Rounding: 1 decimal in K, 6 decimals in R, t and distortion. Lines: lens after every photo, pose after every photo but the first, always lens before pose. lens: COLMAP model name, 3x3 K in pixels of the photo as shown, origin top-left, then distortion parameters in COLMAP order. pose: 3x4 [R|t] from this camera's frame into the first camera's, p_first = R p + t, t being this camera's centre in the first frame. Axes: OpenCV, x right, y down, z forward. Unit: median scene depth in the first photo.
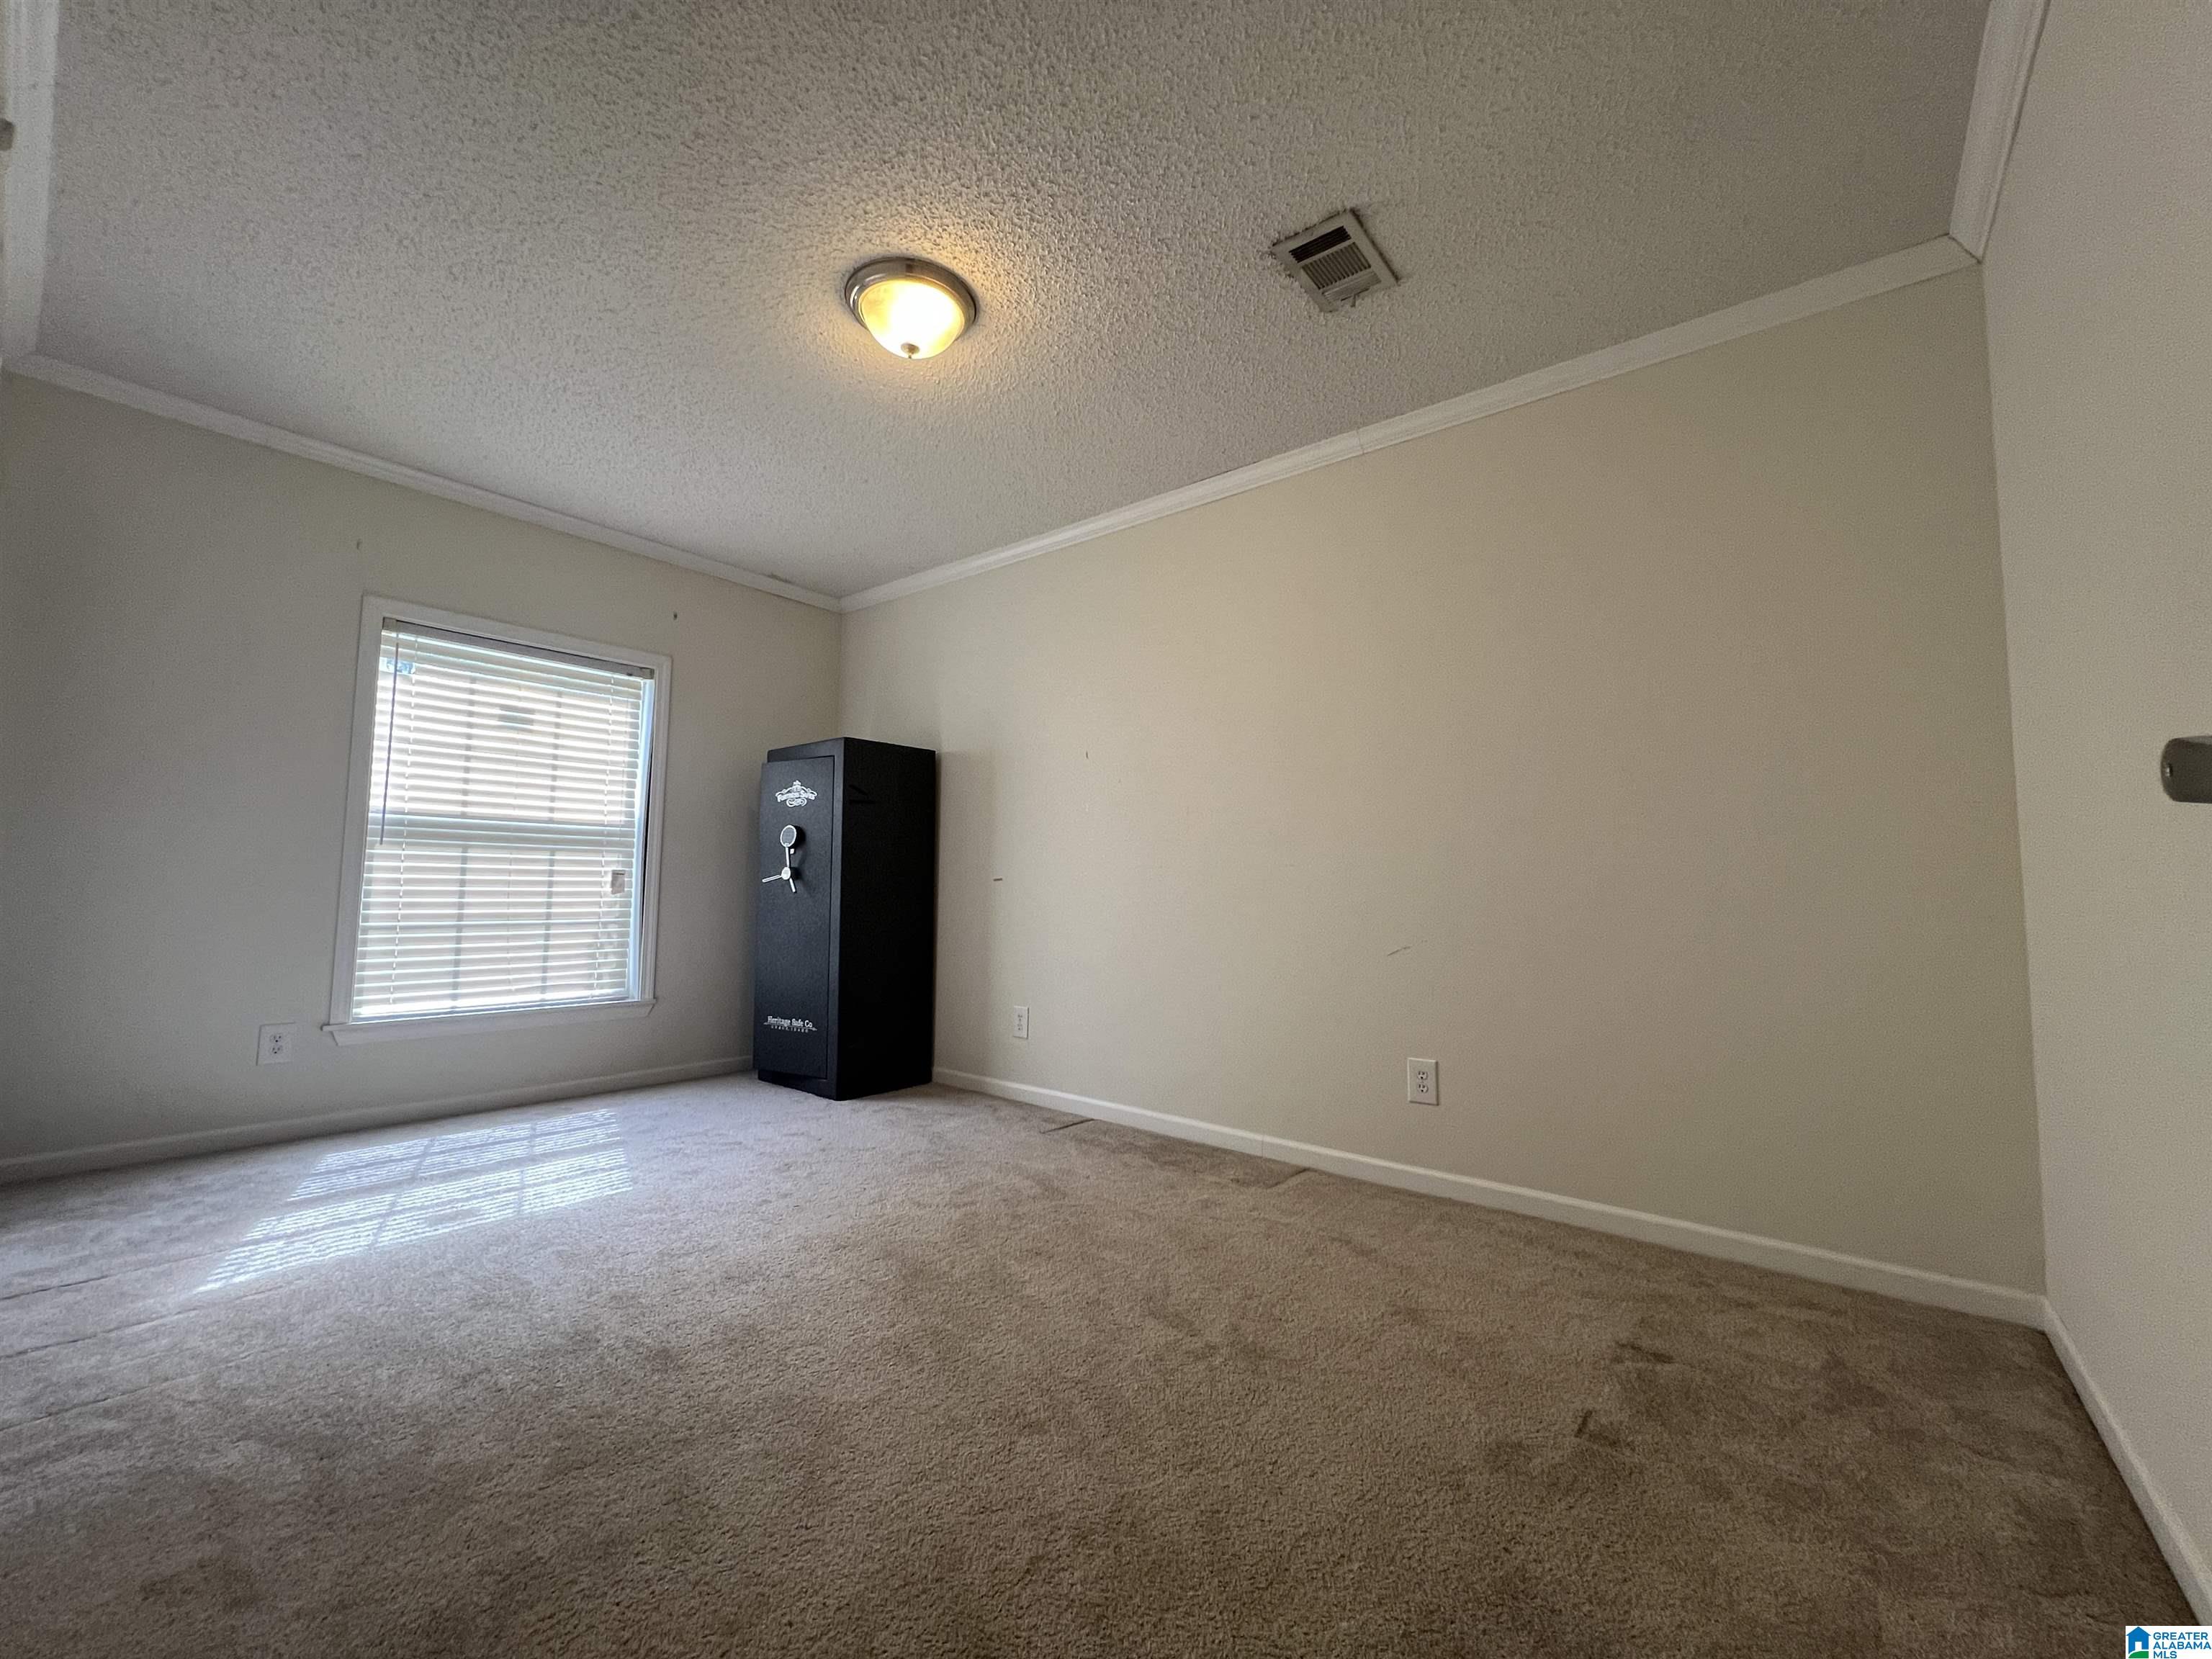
lens RADIAL K [[891.9, 0, 1101.2], [0, 891.9, 822.5], [0, 0, 1]] dist [-0.002172, 0.000498]
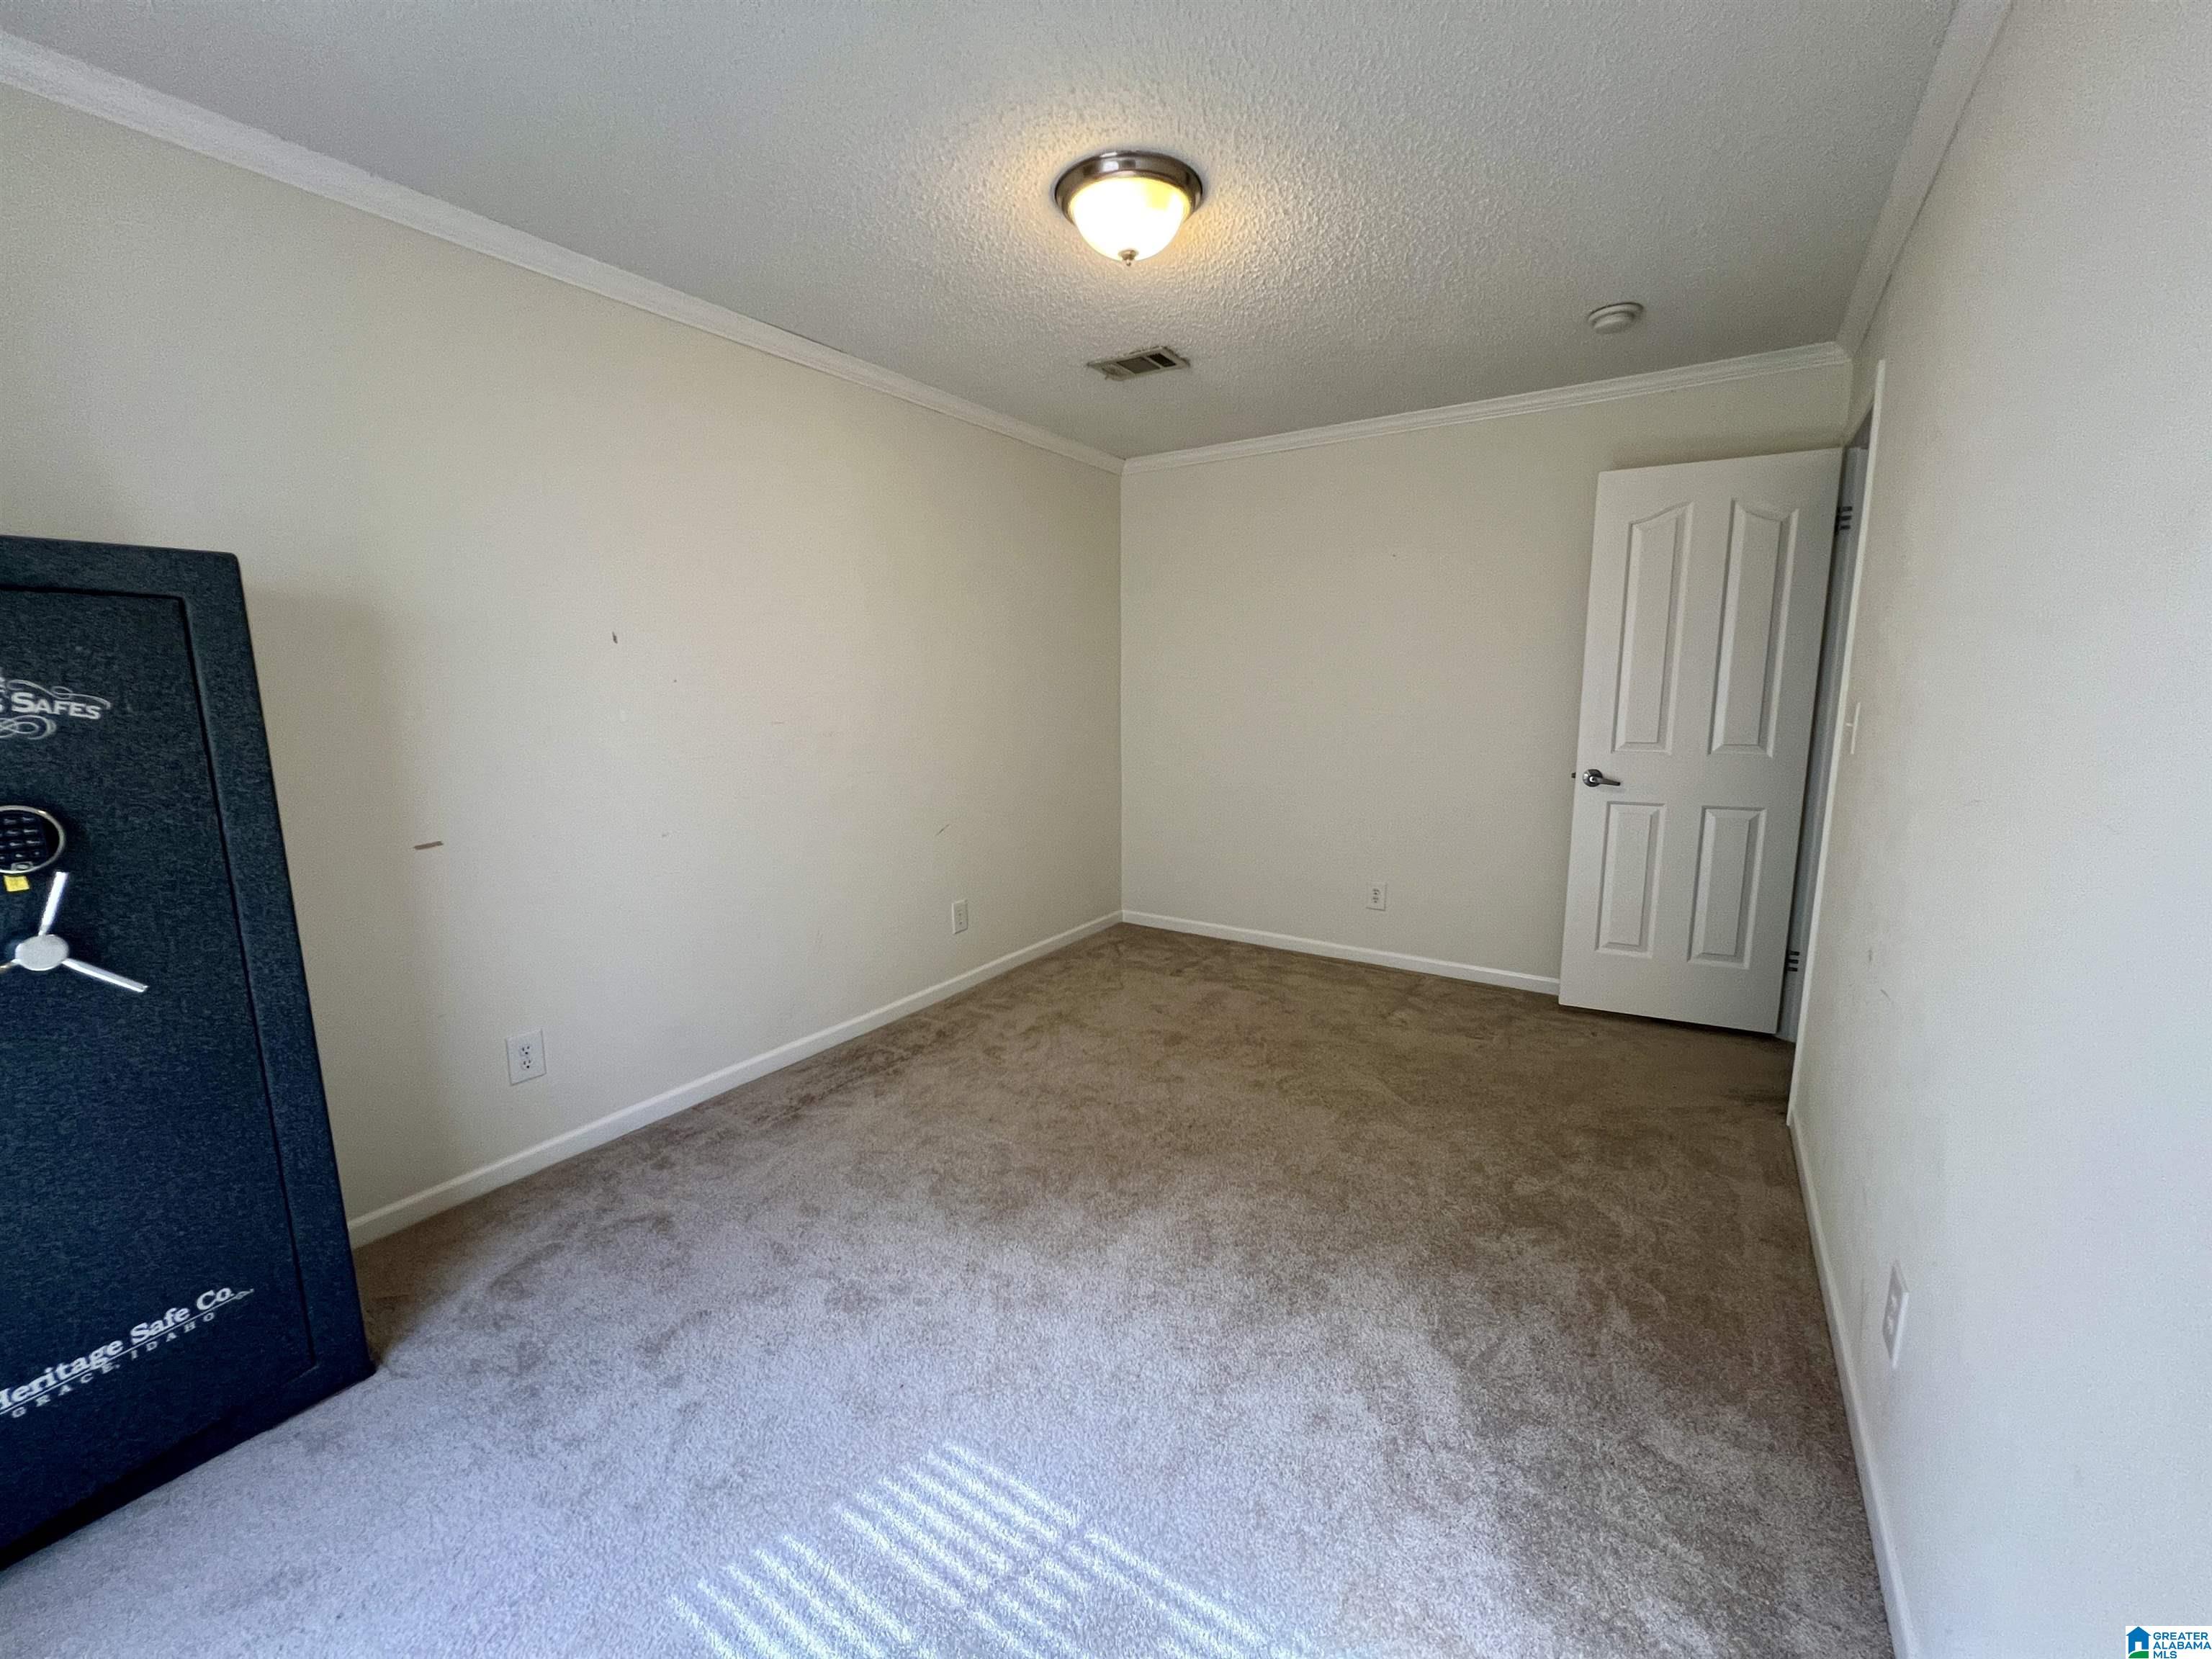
lens RADIAL K [[889.5, 0, 1101.2], [0, 889.5, 823.4], [0, 0, 1]] dist [-0.000167, 0.000116]
pose [[-0.099192, -0.171247, 0.980222, -0.763690], [-0.071020, 0.983786, 0.164683, -0.076750], [-0.992531, -0.053280, -0.109745, 0.711067]]
